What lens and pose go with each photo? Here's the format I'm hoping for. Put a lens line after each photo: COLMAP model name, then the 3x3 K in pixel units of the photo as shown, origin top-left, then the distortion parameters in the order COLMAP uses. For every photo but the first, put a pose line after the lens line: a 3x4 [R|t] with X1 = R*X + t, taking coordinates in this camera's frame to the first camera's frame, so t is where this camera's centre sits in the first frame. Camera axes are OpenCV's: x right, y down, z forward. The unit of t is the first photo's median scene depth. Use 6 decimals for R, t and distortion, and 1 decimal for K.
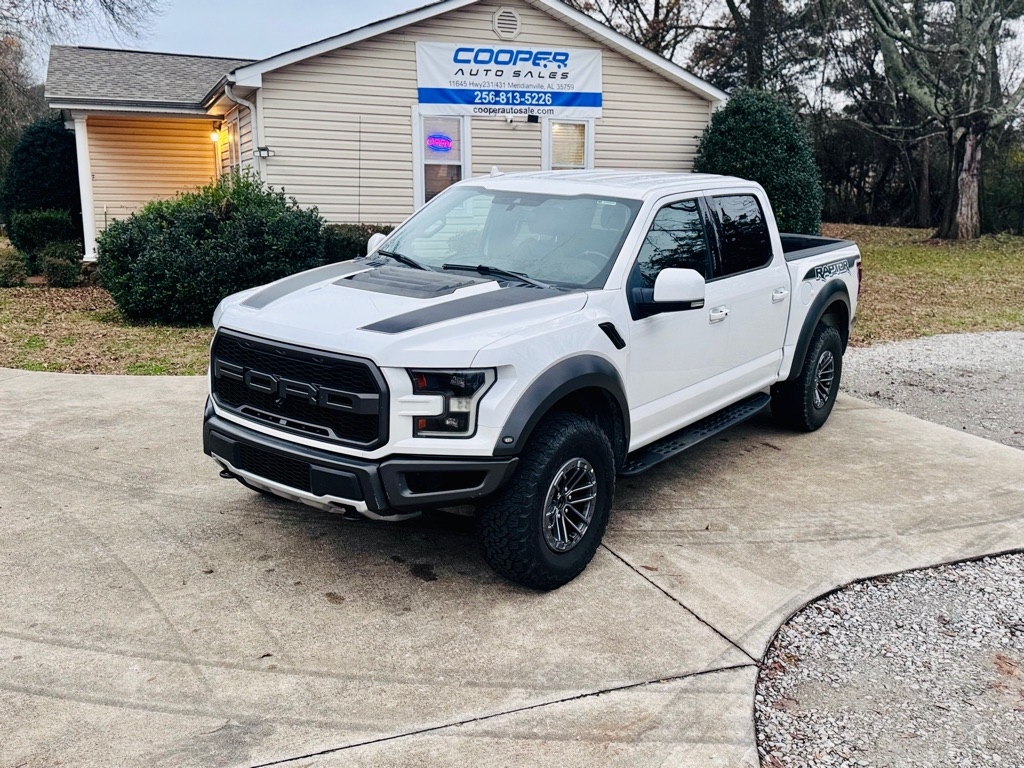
lens RADIAL K [[956.3, 0, 518.2], [0, 956.3, 394.2], [0, 0, 1]] dist [0.114812, -0.187820]
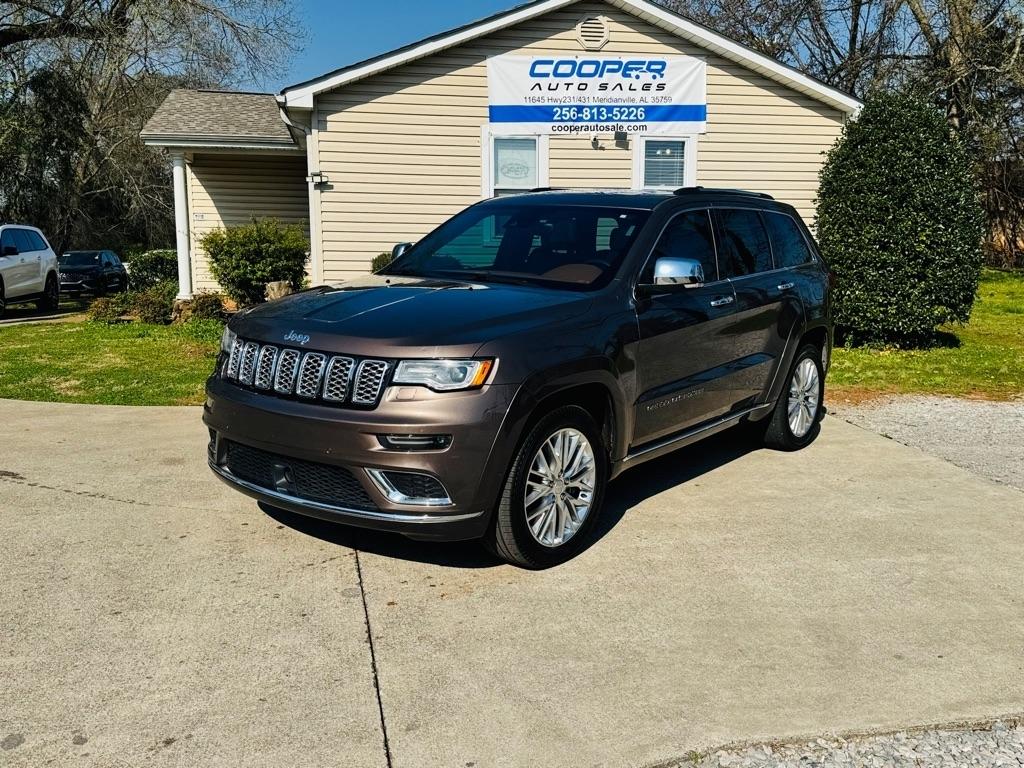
lens RADIAL K [[956.3, 0, 518.2], [0, 956.3, 394.2], [0, 0, 1]] dist [0.114812, -0.187820]
pose [[0.974123, 0.024063, -0.224733, 0.128550], [-0.038640, 0.997408, -0.060692, 0.006908], [0.222690, 0.067805, 0.972528, 0.138600]]
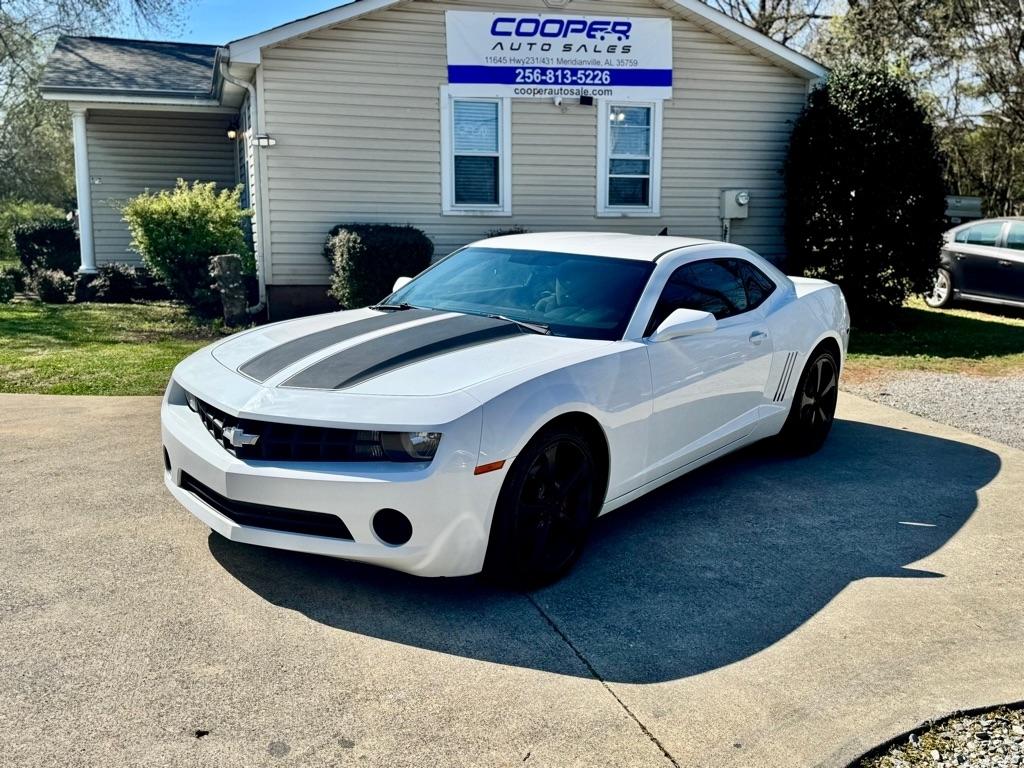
lens RADIAL K [[1038.9, 0, 513.7], [0, 1038.9, 390.4], [0, 0, 1]] dist [0.148693, -0.294428]
pose [[0.994861, 0.011551, -0.100589, 0.047300], [-0.016111, 0.998873, -0.044644, 0.006489], [0.099960, 0.046035, 0.993926, 0.102648]]
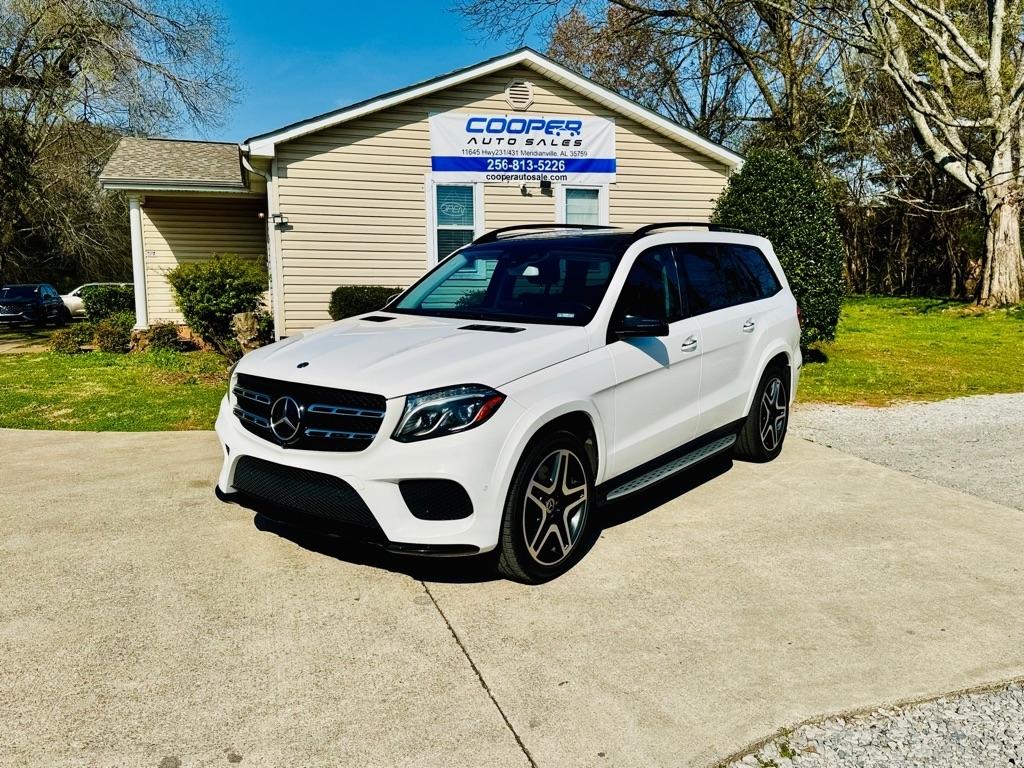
lens RADIAL K [[837.3, 0, 515.6], [0, 837.3, 388.4], [0, 0, 1]] dist [0.092851, -0.133785]
pose [[0.994801, -0.002020, -0.101814, 0.074365], [-0.006467, 0.996531, -0.082965, 0.003527], [0.101629, 0.083192, 0.991338, 0.132995]]
